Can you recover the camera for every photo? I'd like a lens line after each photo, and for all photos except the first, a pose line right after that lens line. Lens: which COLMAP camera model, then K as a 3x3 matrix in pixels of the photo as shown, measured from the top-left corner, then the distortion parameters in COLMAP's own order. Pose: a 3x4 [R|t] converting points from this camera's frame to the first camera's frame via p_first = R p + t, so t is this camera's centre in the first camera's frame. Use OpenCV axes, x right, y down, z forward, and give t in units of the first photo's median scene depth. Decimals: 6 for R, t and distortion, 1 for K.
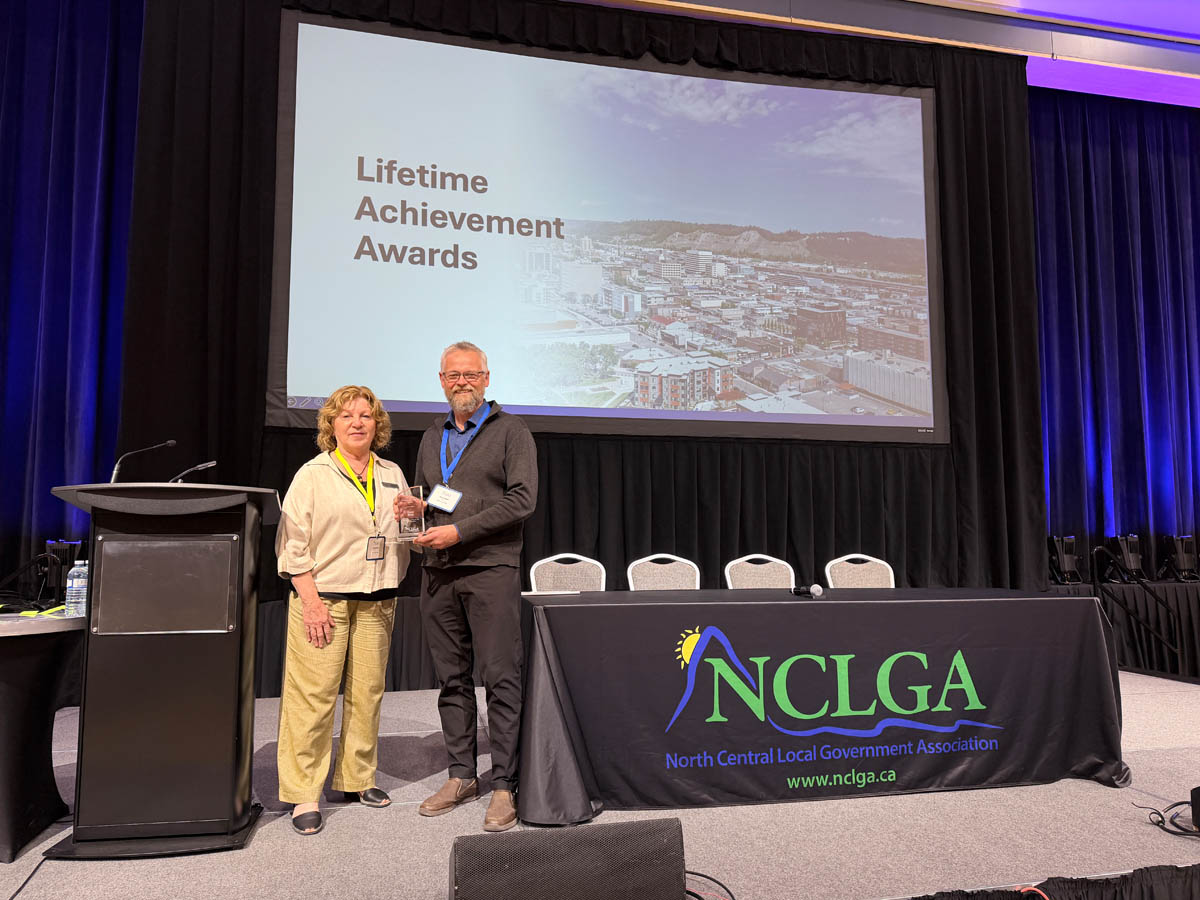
lens RADIAL K [[841.6, 0, 602.5], [0, 841.6, 455.8], [0, 0, 1]] dist [0.152659, -0.248383]
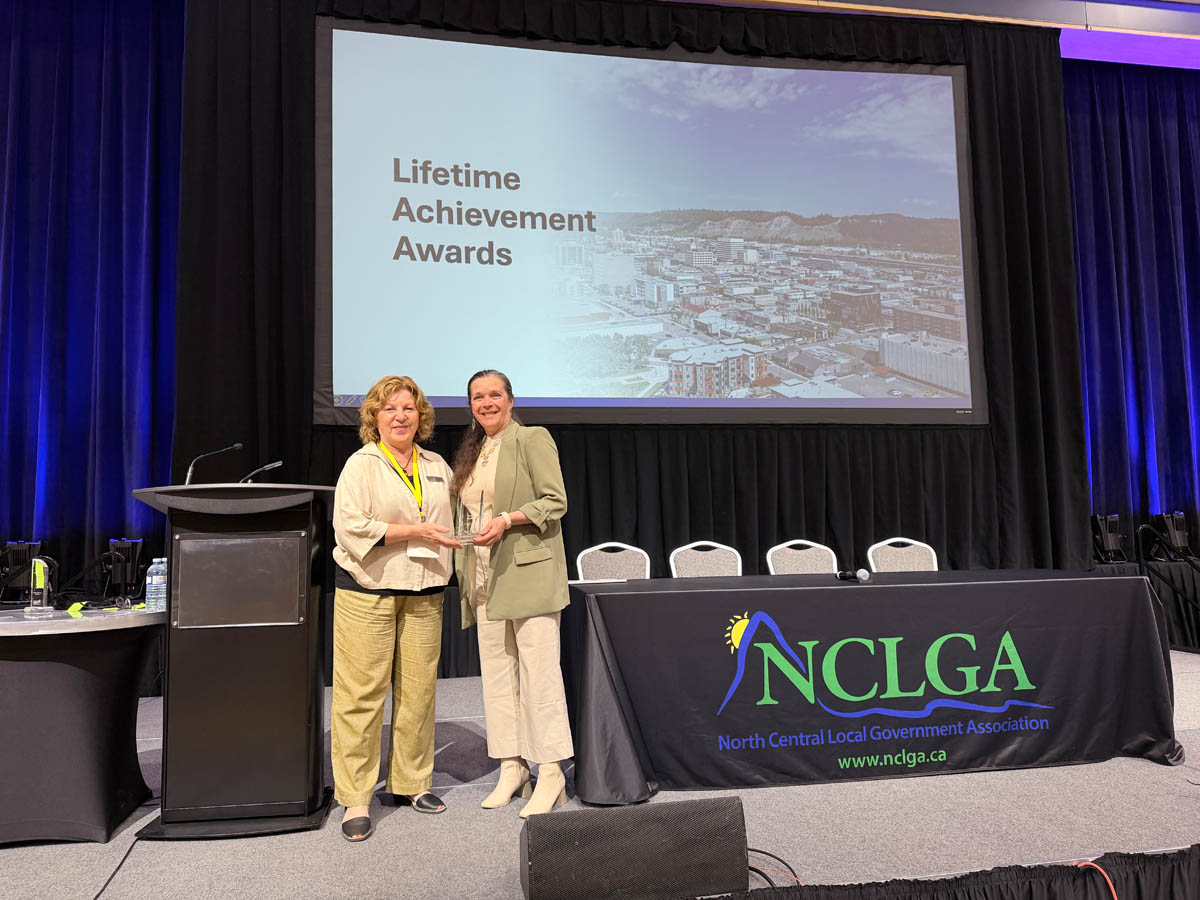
lens RADIAL K [[844.2, 0, 591.5], [0, 844.2, 453.2], [0, 0, 1]] dist [0.126513, -0.181373]
pose [[0.998829, -0.023612, -0.042237, -0.014475], [0.024094, 0.999650, 0.010927, -0.003113], [0.041964, -0.011932, 0.999048, -0.015772]]
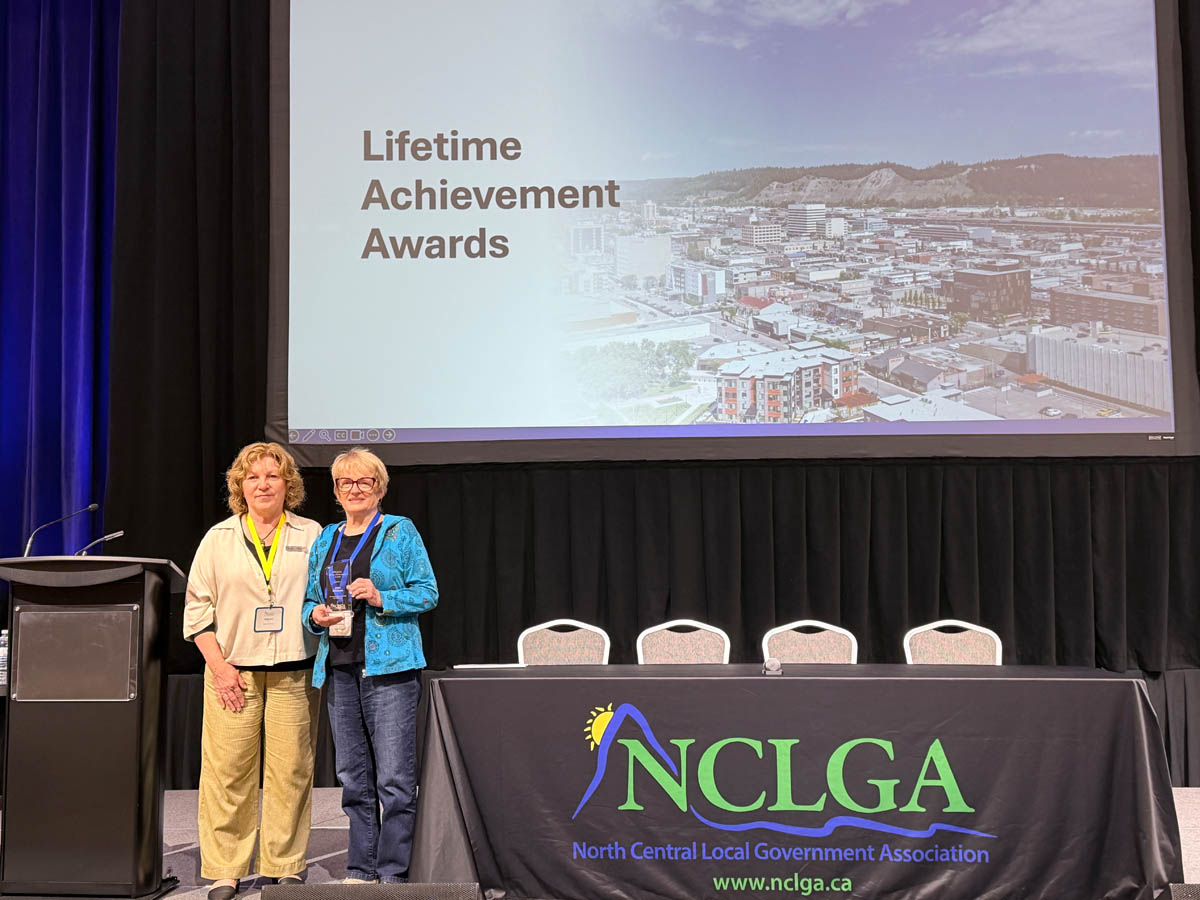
lens RADIAL K [[1412.2, 0, 600.0], [0, 1412.2, 450.0], [0, 0, 1]] dist [0.140343, -0.048701]
pose [[0.961023, -0.030234, -0.274810, 0.291888], [0.031317, 0.999509, -0.000449, -0.036896], [0.274689, -0.008175, 0.961498, -0.246044]]
